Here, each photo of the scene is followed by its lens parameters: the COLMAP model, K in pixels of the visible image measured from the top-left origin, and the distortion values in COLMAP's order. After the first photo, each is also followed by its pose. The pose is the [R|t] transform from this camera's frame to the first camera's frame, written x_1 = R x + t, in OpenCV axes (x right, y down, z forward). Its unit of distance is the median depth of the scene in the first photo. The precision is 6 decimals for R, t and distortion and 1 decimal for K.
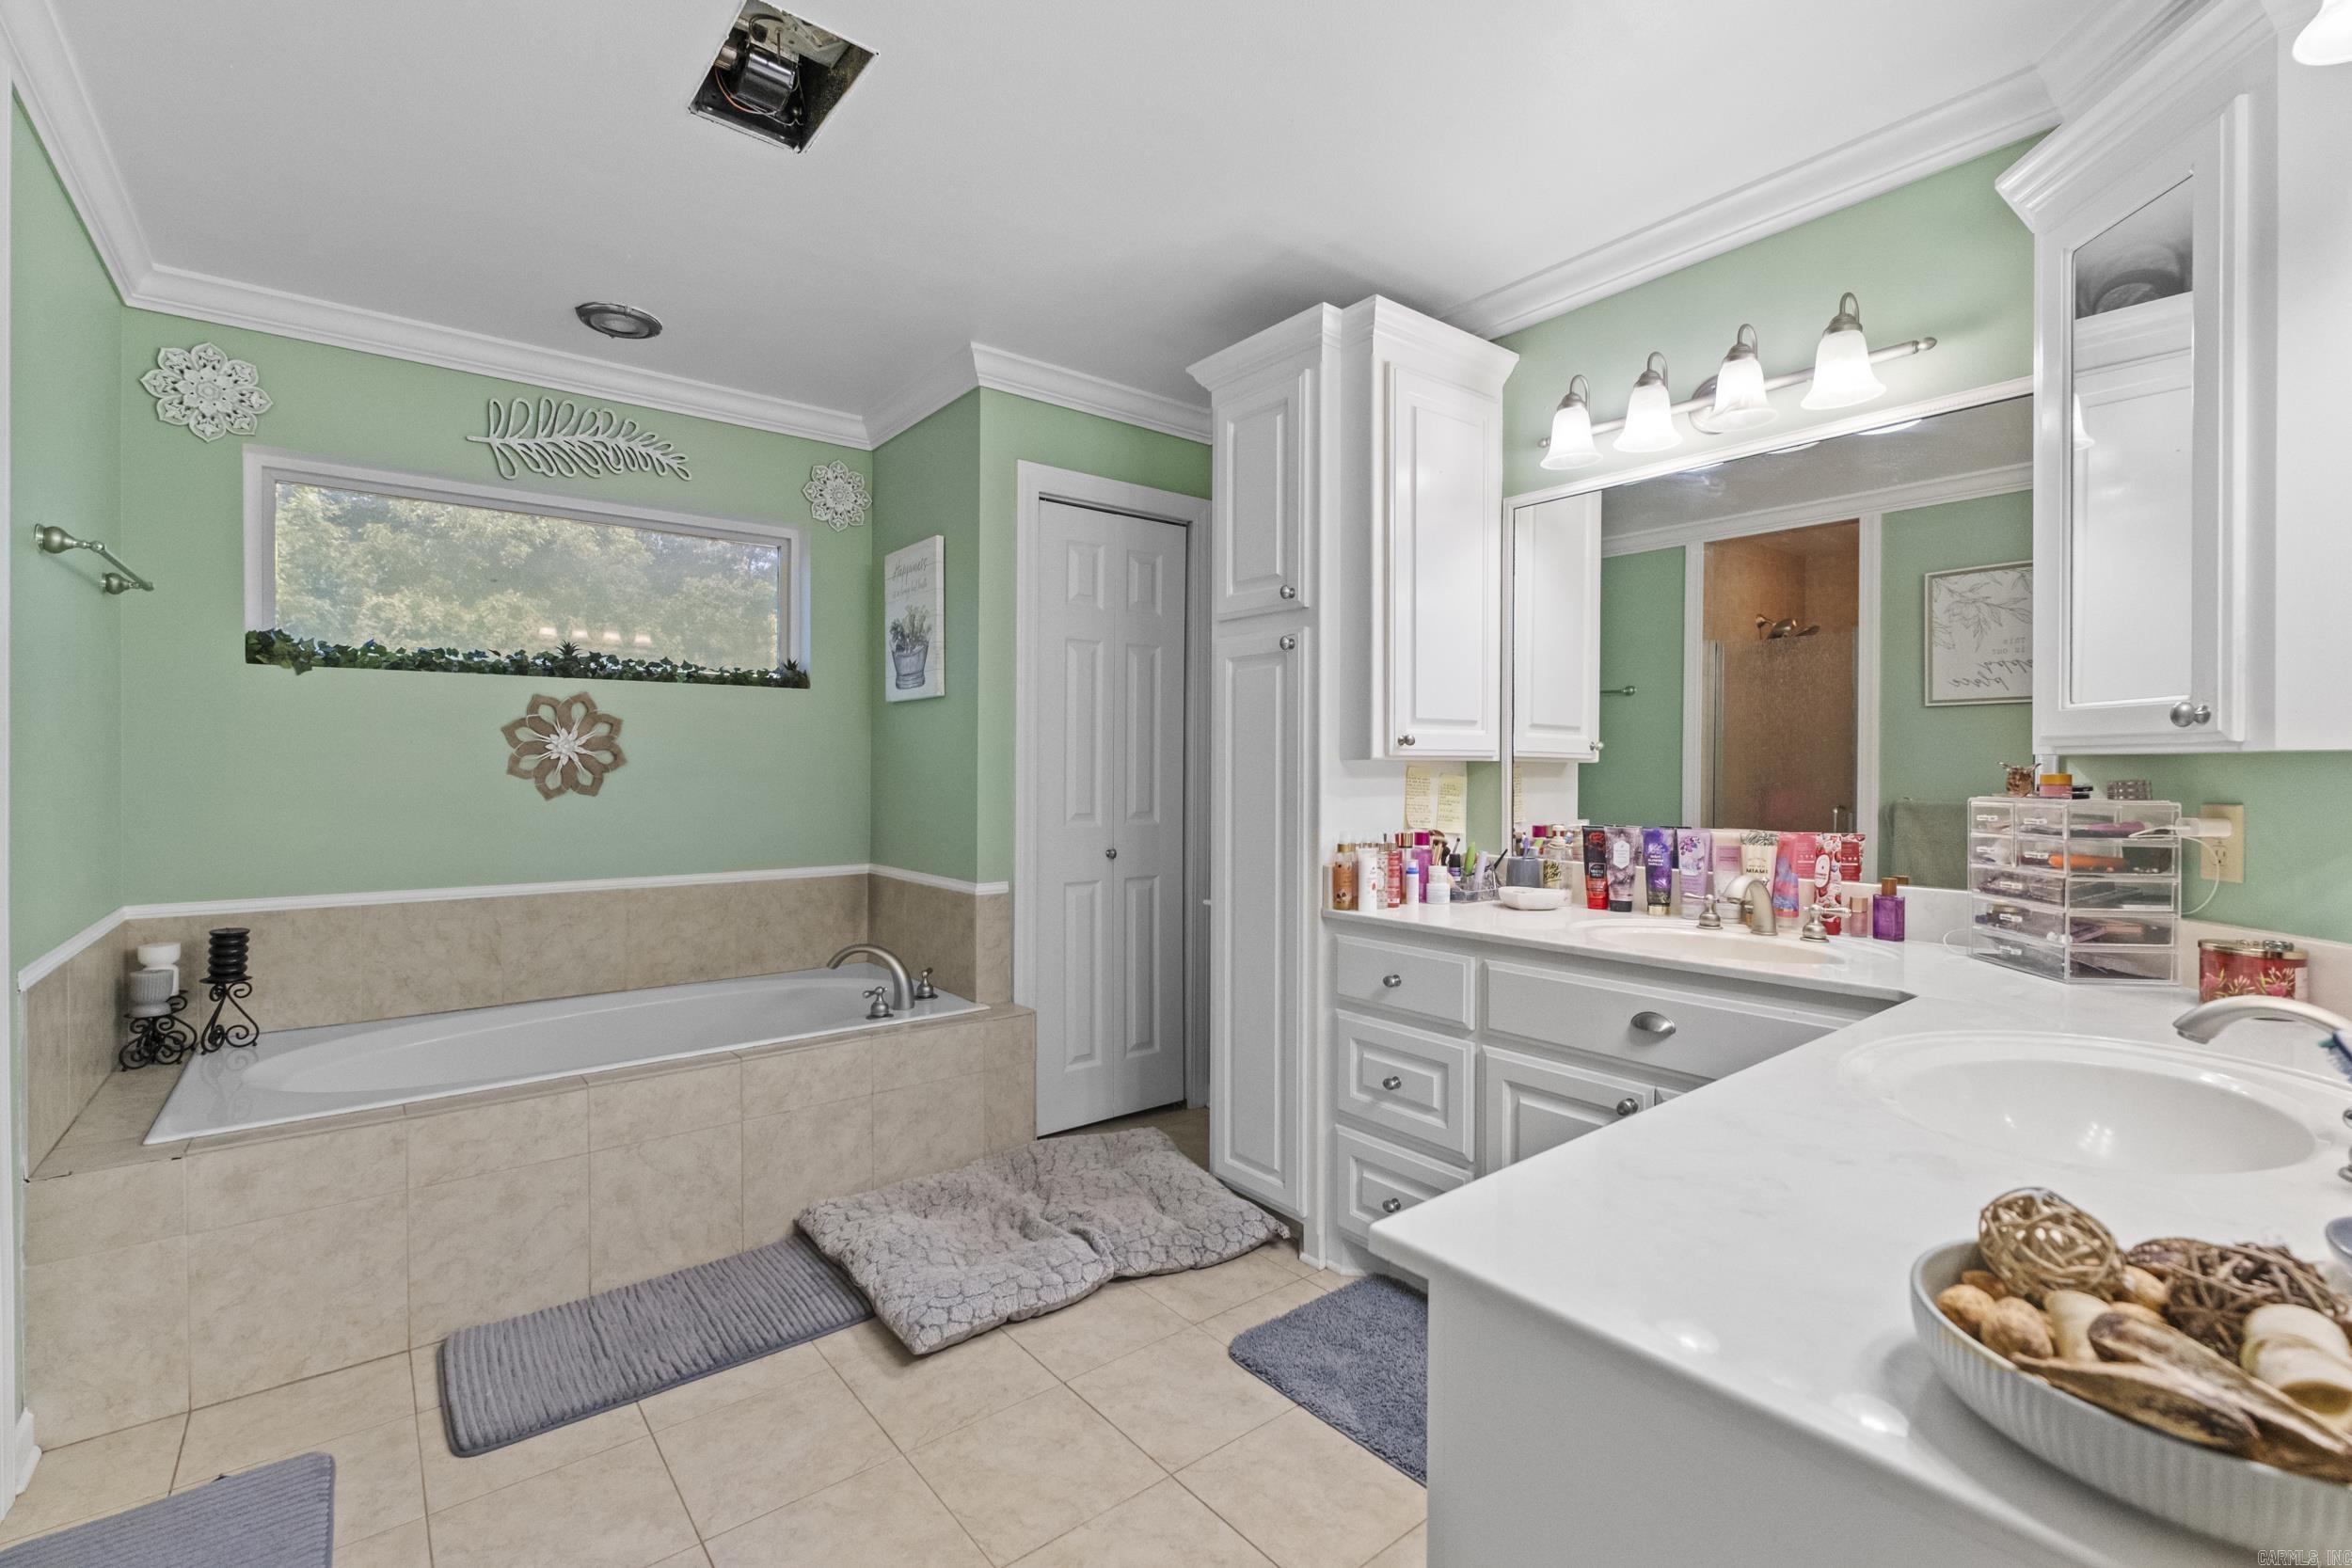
lens RADIAL K [[1015.3, 0, 1177.4], [0, 1015.3, 795.9], [0, 0, 1]] dist [0.002234, 0.000115]
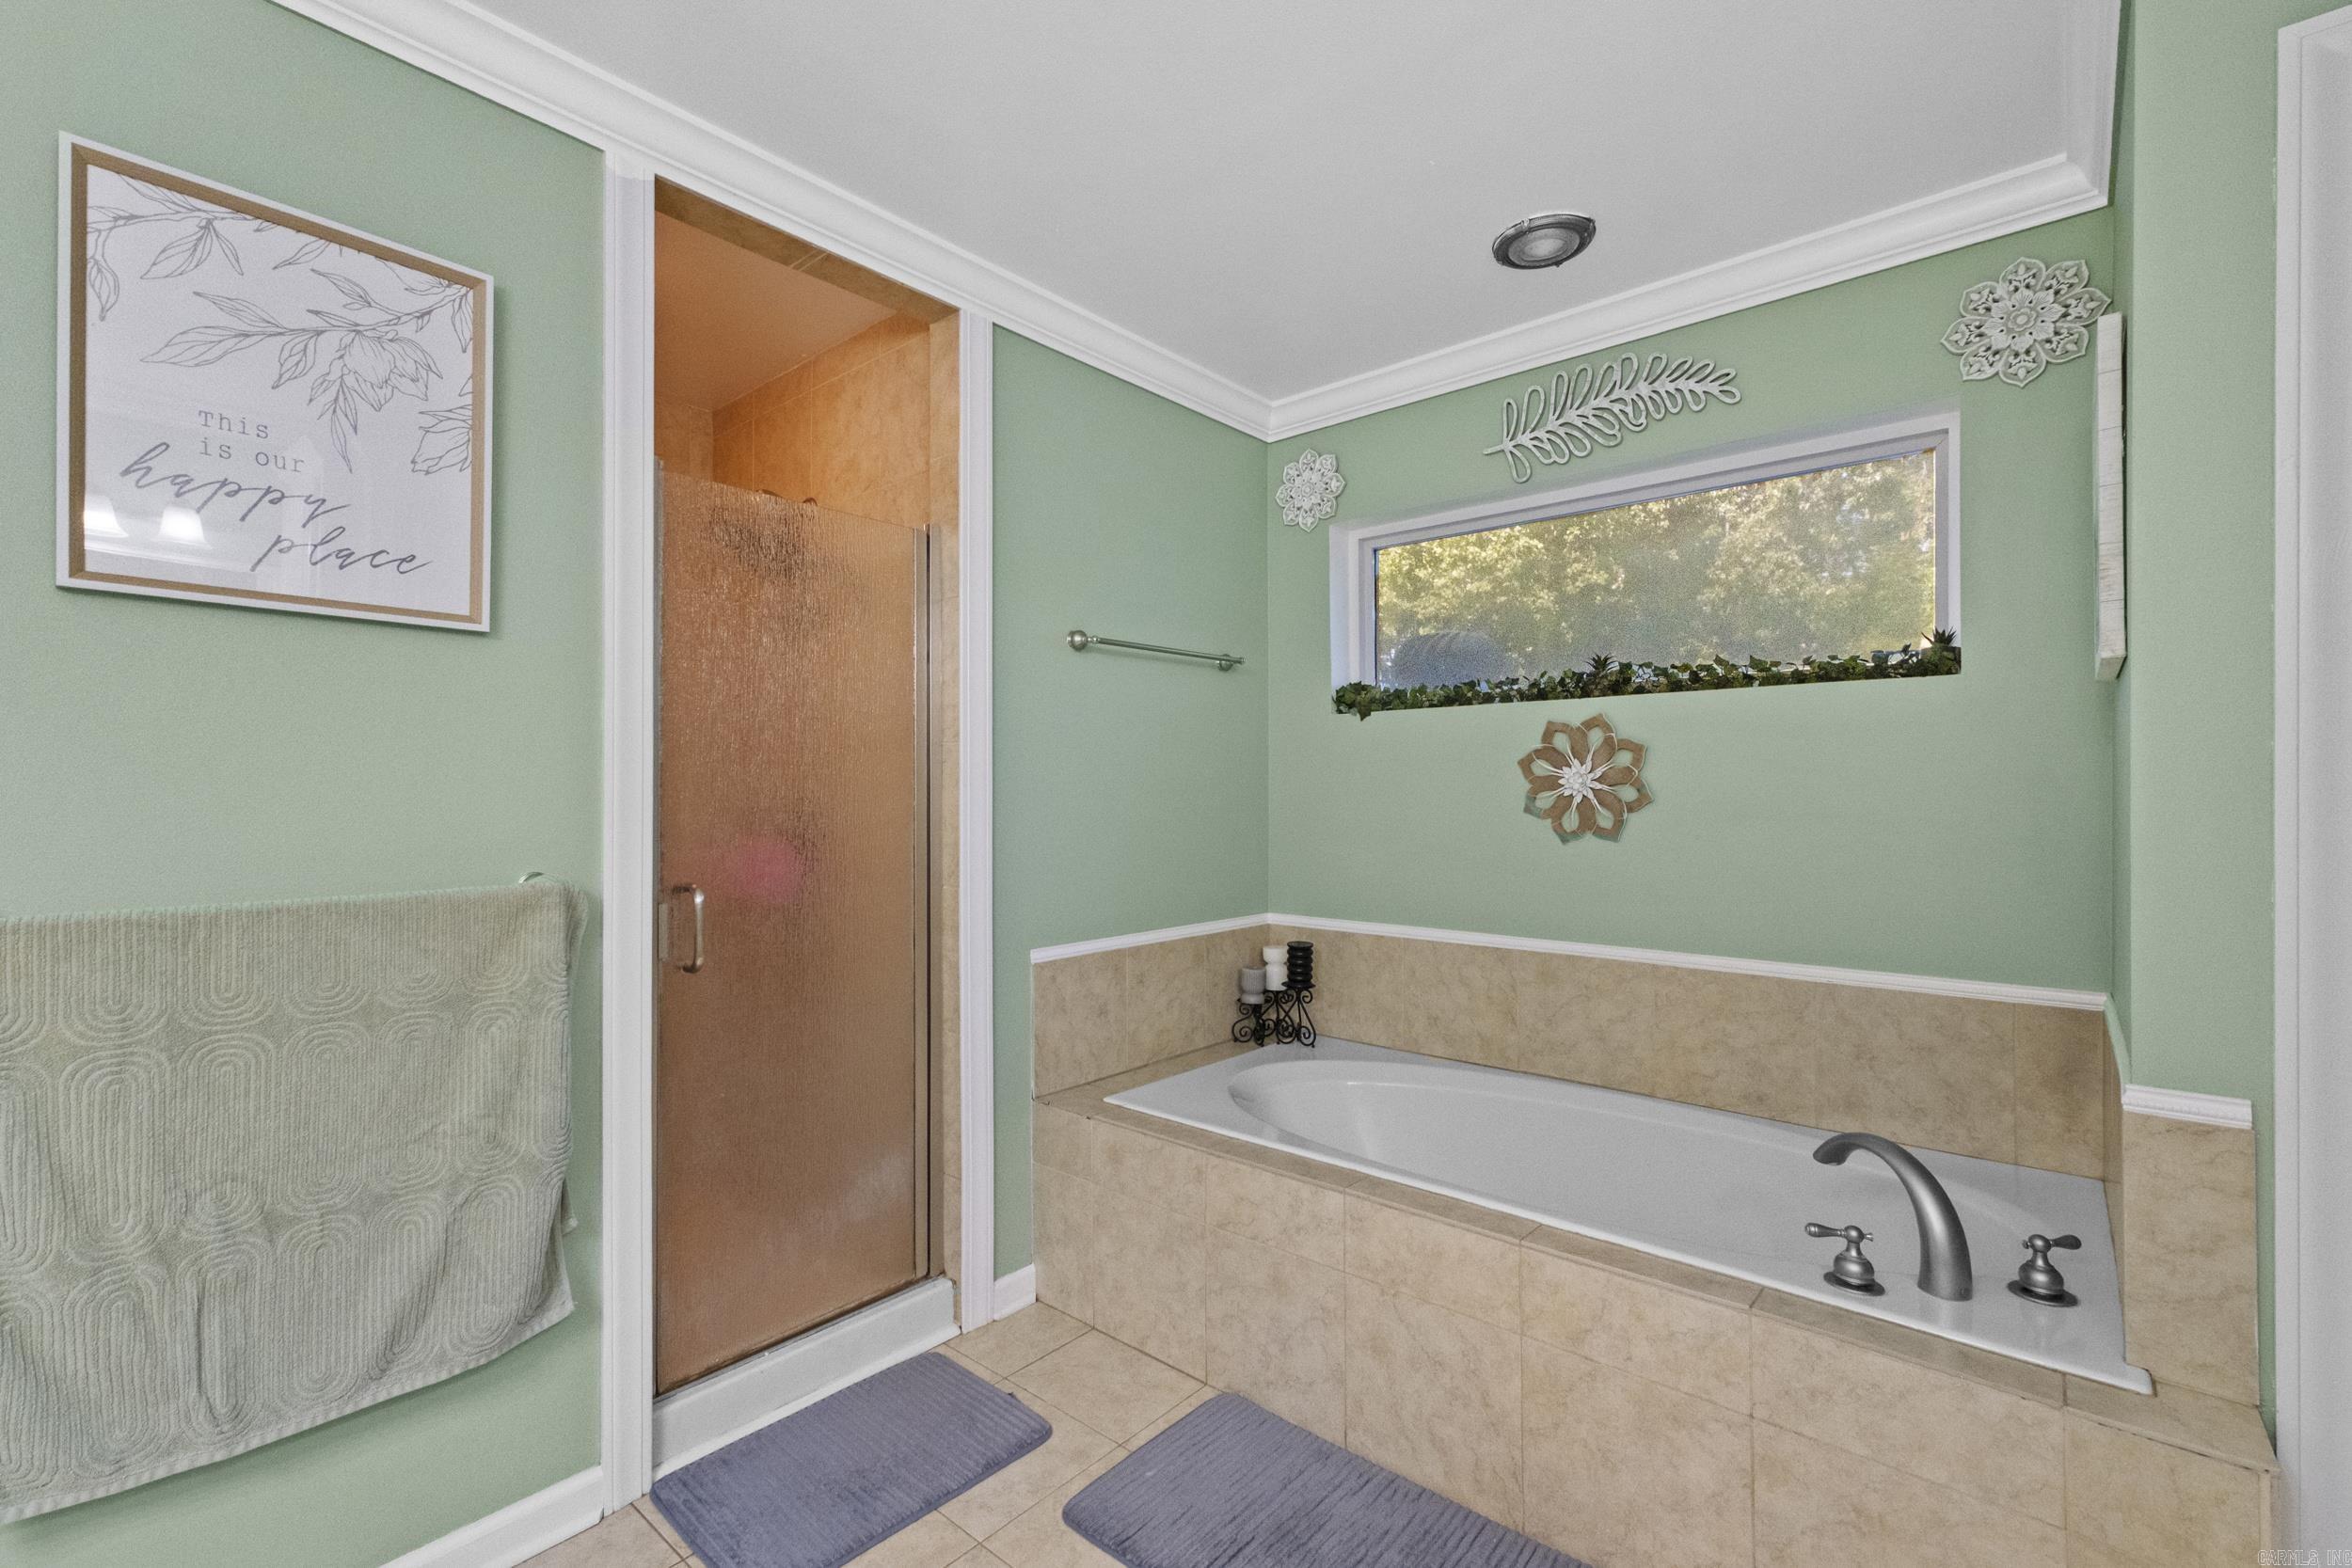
lens RADIAL K [[1015.3, 0, 1177.4], [0, 1015.3, 795.9], [0, 0, 1]] dist [0.002234, 0.000115]
pose [[0.168721, -0.002083, -0.985662, 0.164067], [-0.029956, 0.999525, -0.007240, -0.020611], [0.985208, 0.030748, 0.168579, 0.544285]]
